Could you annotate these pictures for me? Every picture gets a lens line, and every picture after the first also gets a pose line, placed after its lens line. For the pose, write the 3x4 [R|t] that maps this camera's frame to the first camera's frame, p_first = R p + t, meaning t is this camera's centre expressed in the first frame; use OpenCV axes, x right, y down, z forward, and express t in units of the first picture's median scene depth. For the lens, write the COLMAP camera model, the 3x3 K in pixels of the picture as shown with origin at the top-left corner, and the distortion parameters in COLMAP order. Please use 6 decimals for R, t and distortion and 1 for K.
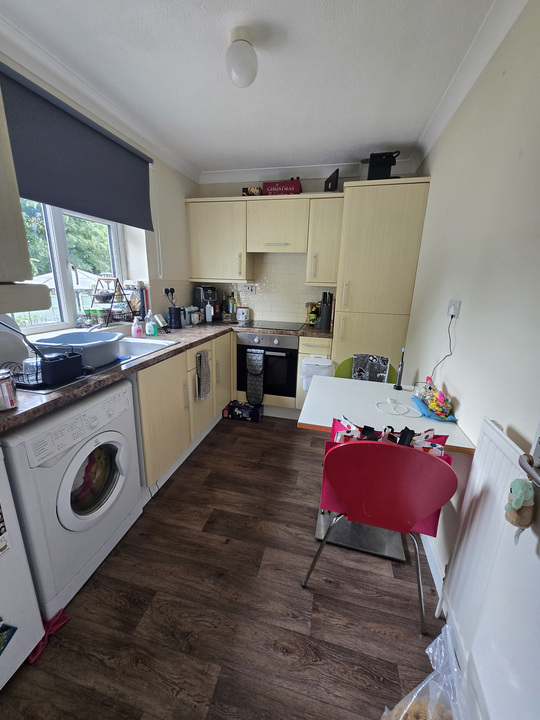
lens RADIAL K [[286.1, 0, 267.6], [0, 286.1, 357.7], [0, 0, 1]] dist [0.008039, -0.002099]
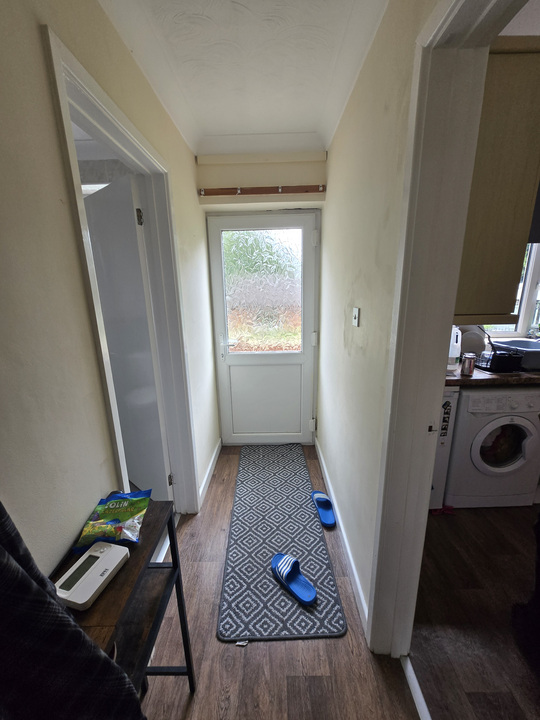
lens RADIAL K [[286.1, 0, 270.7], [0, 286.1, 360.4], [0, 0, 1]] dist [0.008039, -0.002099]
pose [[0.247140, 0.205598, -0.946917, 0.319389], [-0.226289, 0.962455, 0.149912, 0.067407], [0.942186, 0.177228, 0.284386, -0.464255]]
